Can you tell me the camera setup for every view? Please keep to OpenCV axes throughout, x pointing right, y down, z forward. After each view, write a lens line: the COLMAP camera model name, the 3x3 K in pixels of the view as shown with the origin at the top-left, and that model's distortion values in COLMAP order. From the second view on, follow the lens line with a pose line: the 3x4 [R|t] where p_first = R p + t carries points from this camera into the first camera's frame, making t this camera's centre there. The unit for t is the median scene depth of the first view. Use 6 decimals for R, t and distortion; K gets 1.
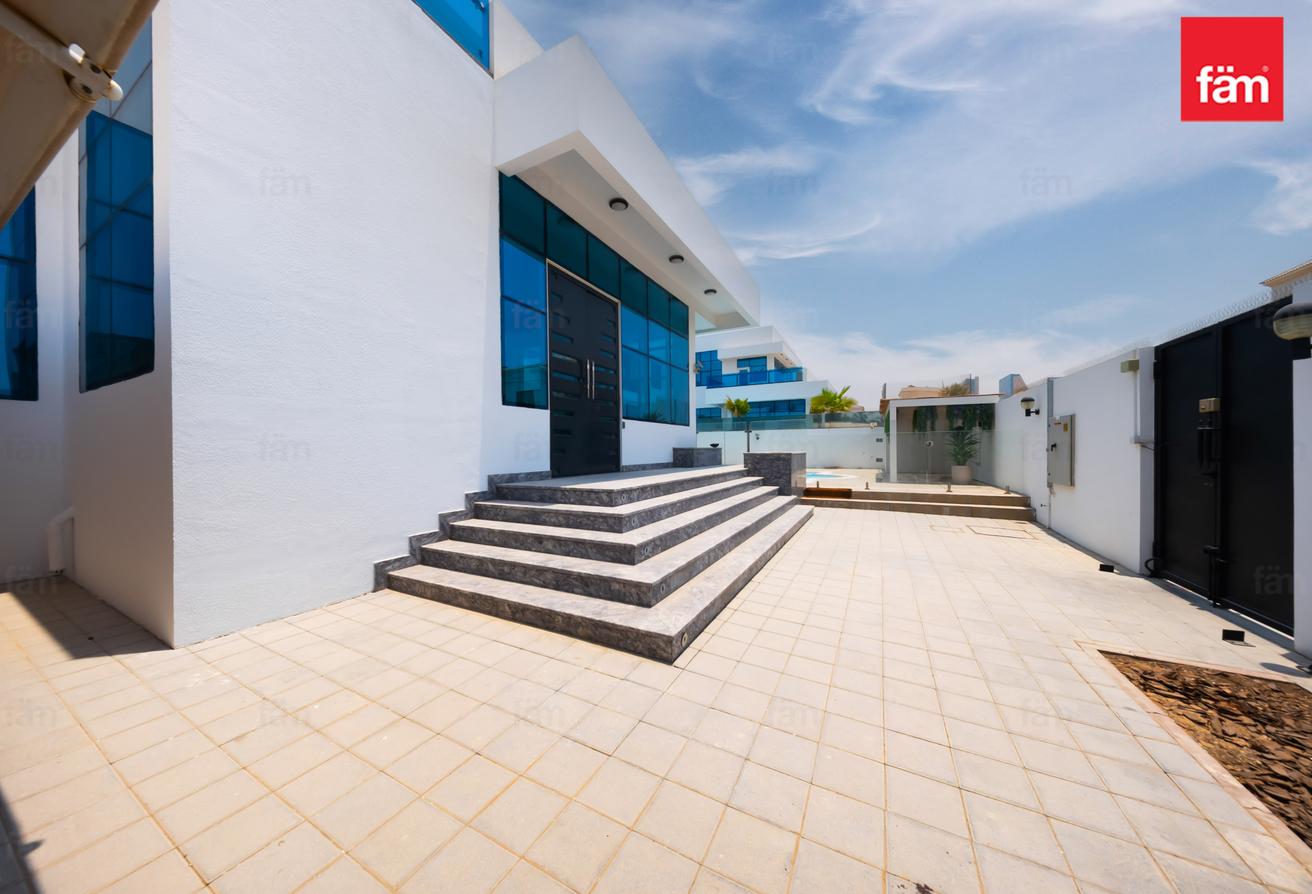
lens RADIAL K [[389.6, 0, 655.7], [0, 389.6, 448.2], [0, 0, 1]] dist [0.001793, 0.000001]
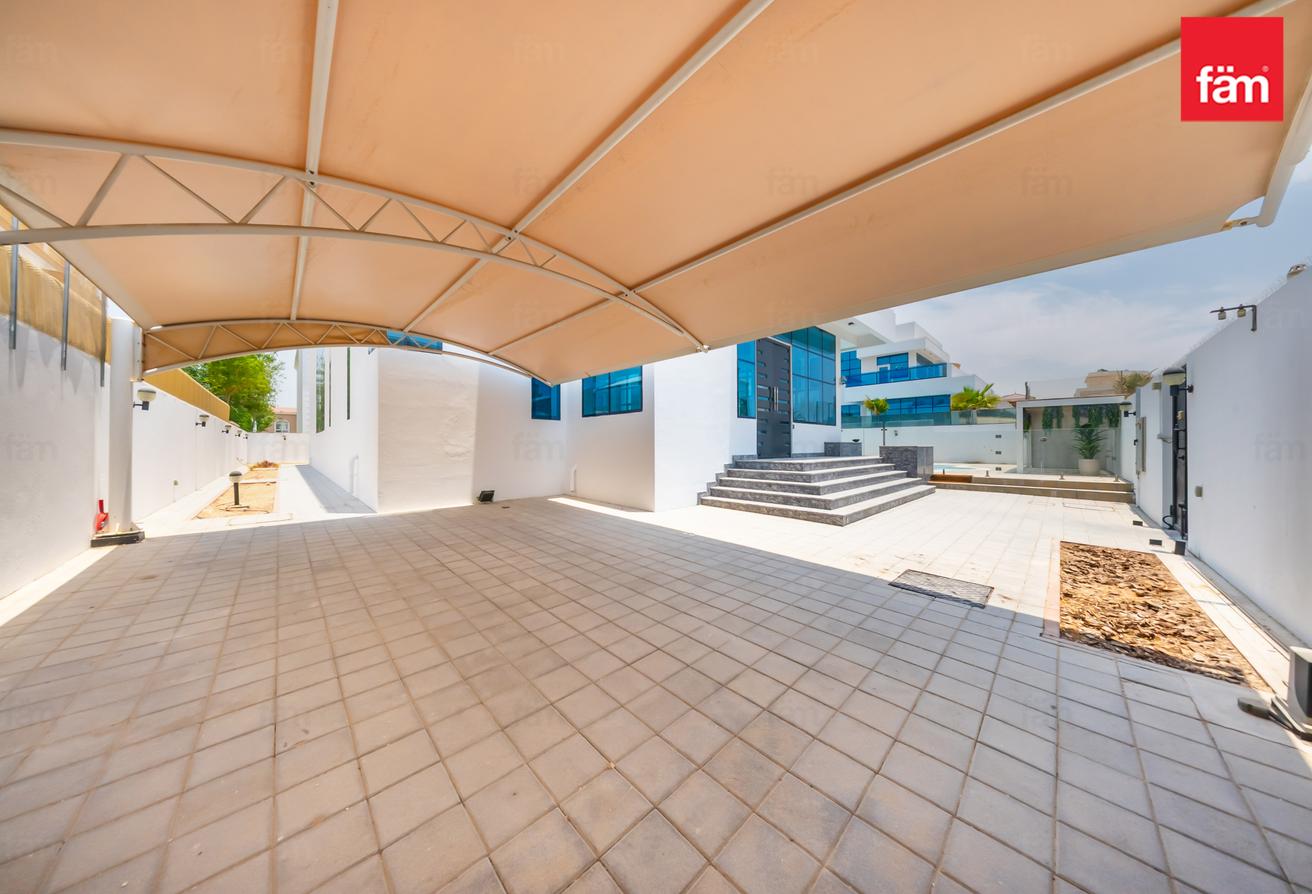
lens RADIAL K [[389.6, 0, 710.7], [0, 389.6, 443.0], [0, 0, 1]] dist [0.001793, 0.000001]
pose [[0.980252, 0.003214, -0.197727, -0.068729], [-0.003741, 0.999990, -0.002291, 0.006068], [0.197717, 0.002986, 0.980255, -0.377999]]
